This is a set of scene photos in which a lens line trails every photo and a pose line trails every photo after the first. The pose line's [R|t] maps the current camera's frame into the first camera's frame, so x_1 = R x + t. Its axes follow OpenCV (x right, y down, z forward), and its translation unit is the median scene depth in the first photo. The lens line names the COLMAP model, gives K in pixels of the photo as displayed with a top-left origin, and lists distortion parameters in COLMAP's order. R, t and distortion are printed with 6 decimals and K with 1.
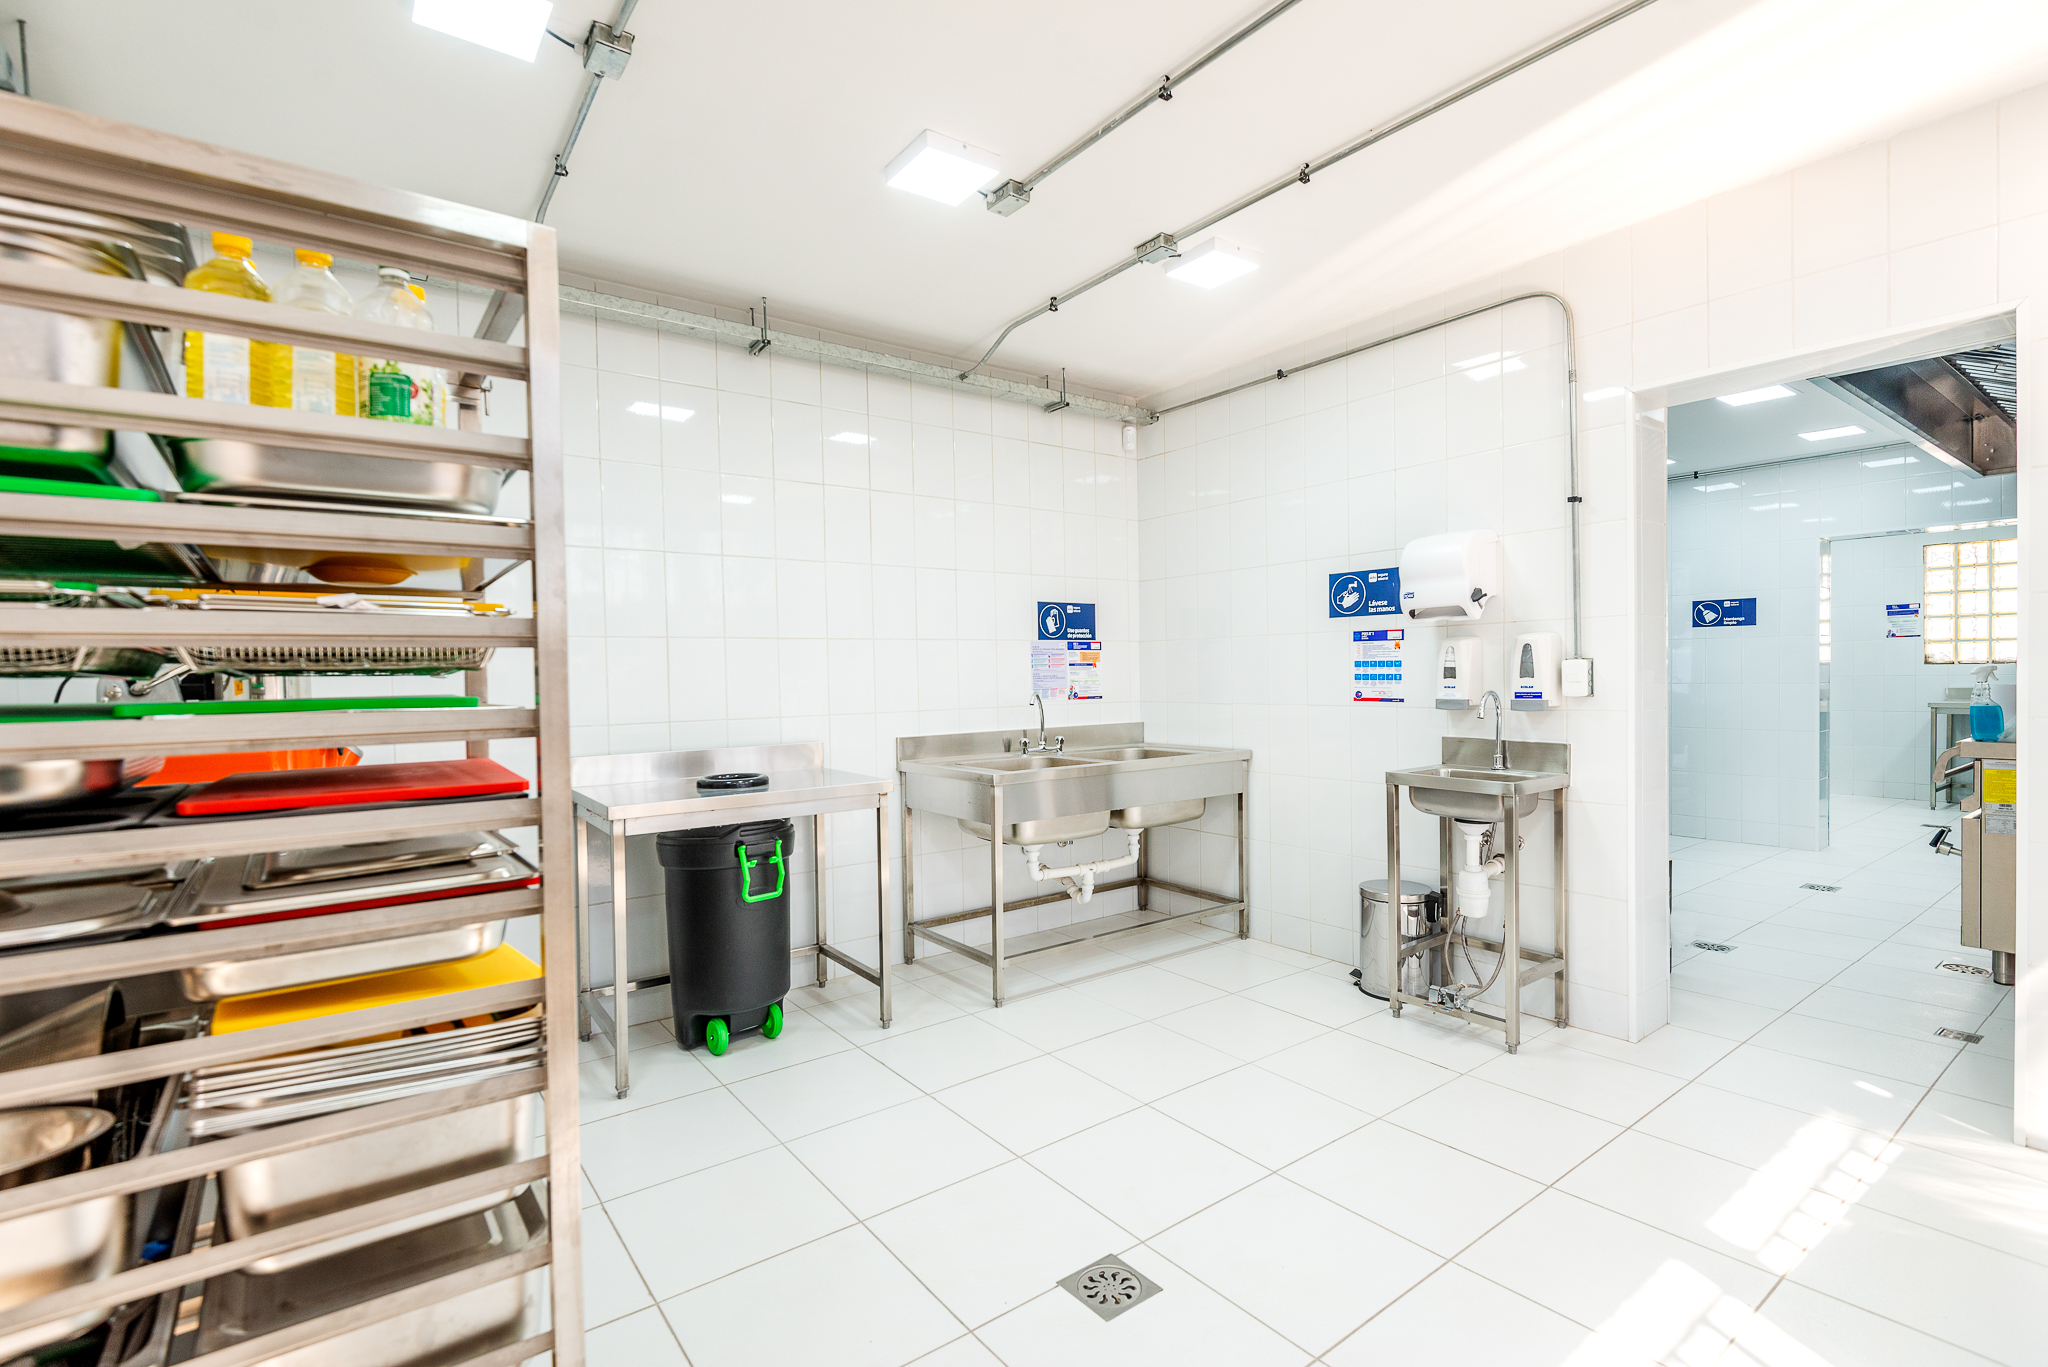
lens RADIAL K [[934.3, 0, 1025.3], [0, 934.3, 678.5], [0, 0, 1]] dist [0.014797, 0.000004]
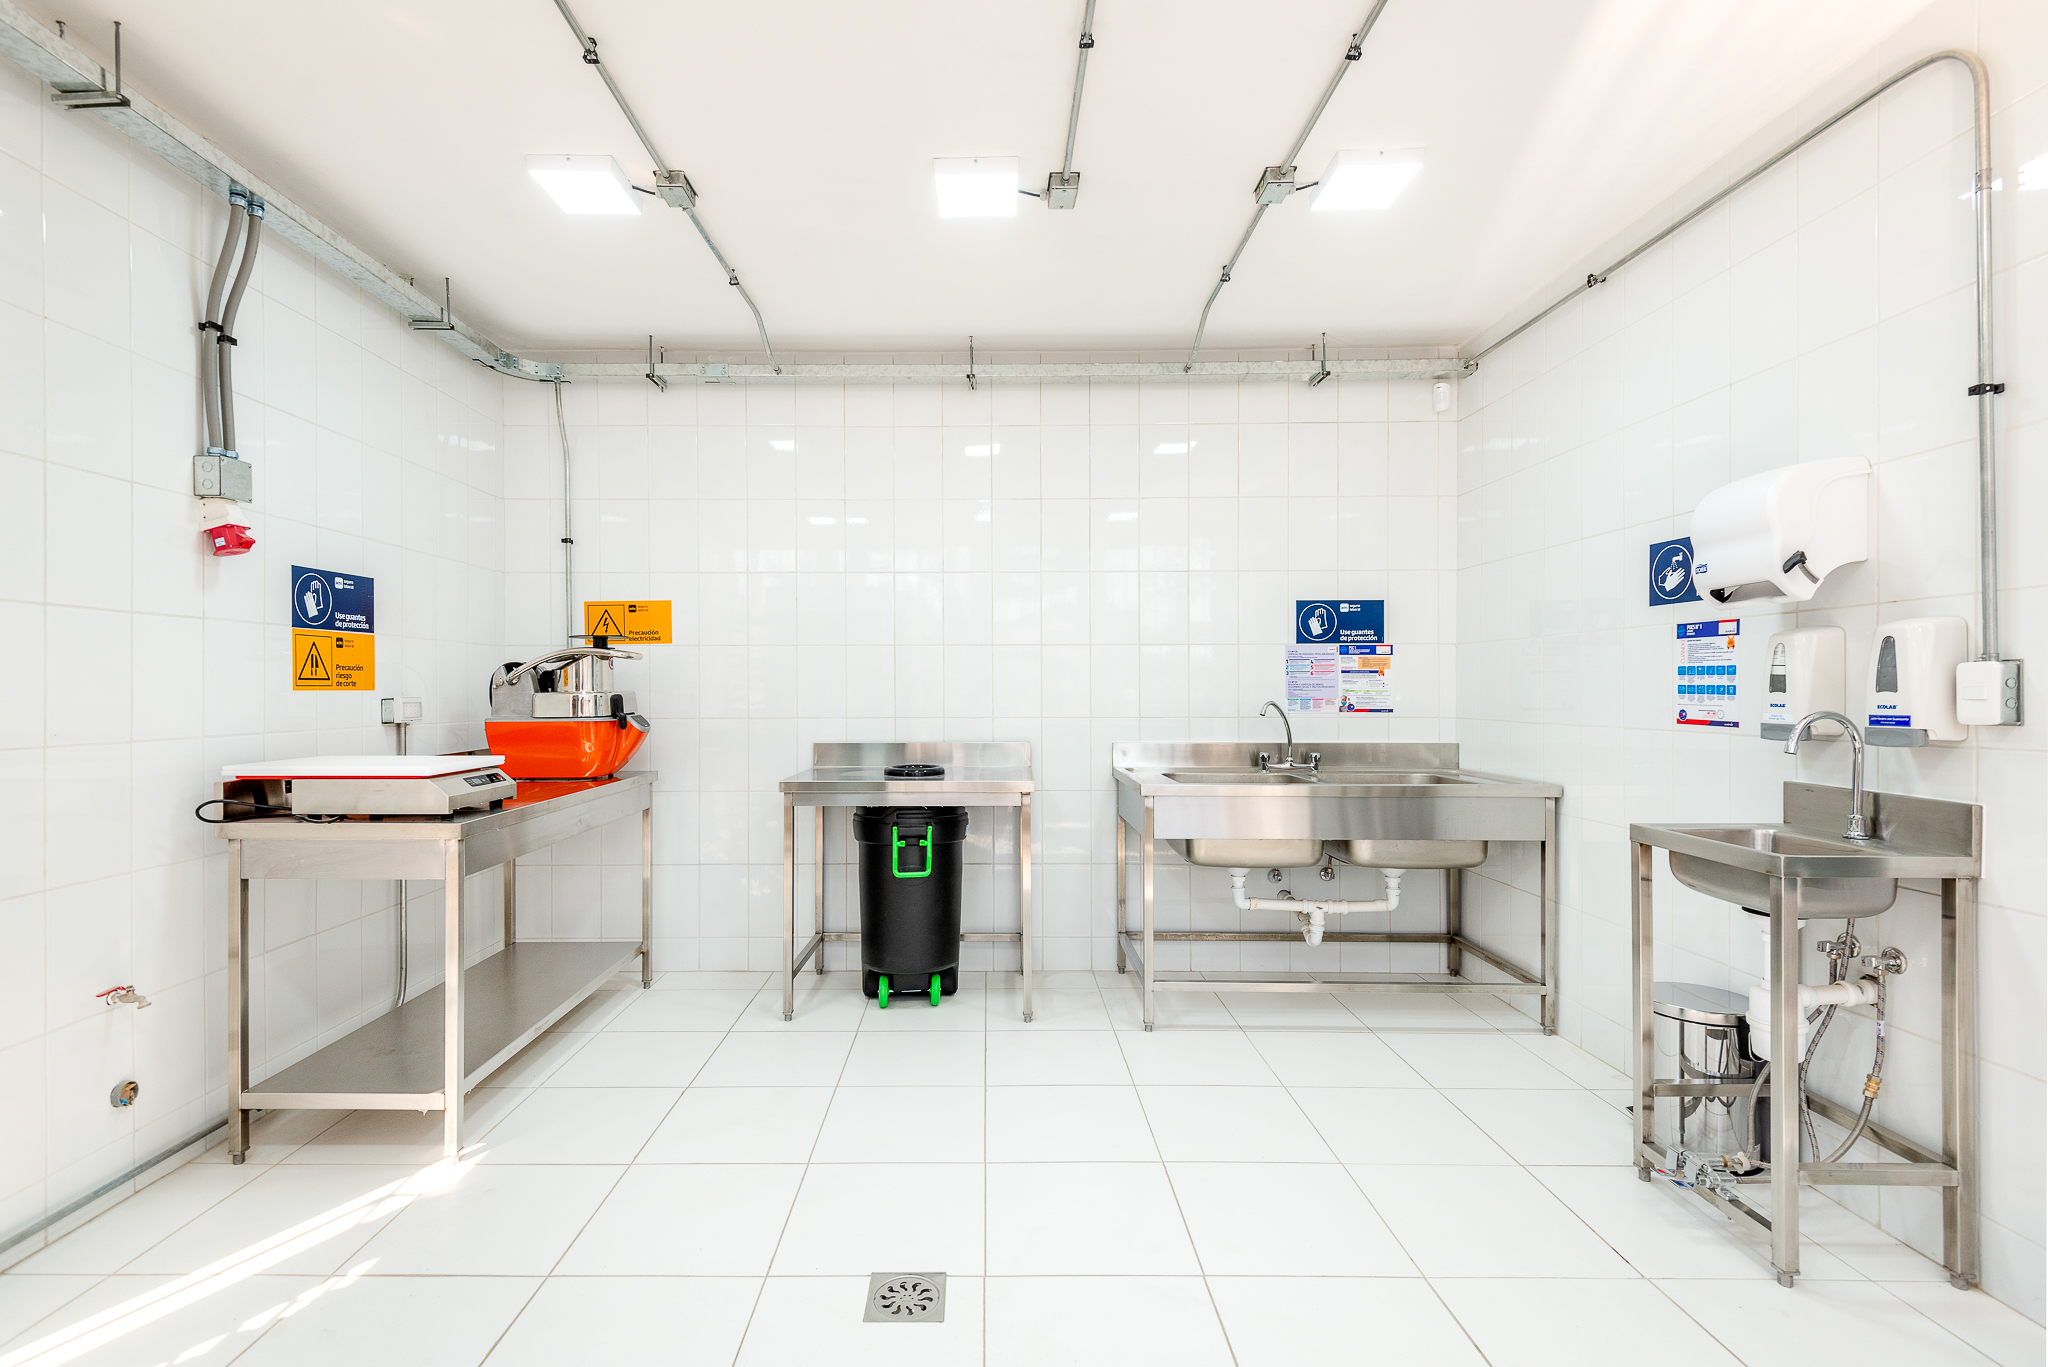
lens RADIAL K [[952.6, 0, 1024.0], [0, 952.6, 683.5], [0, 0, 1]] dist [0.001666, -0.000161]
pose [[0.789084, 0.011409, -0.614179, 0.412724], [-0.017299, 0.999844, -0.003652, 0.005111], [0.614042, 0.013506, 0.789158, 0.141975]]
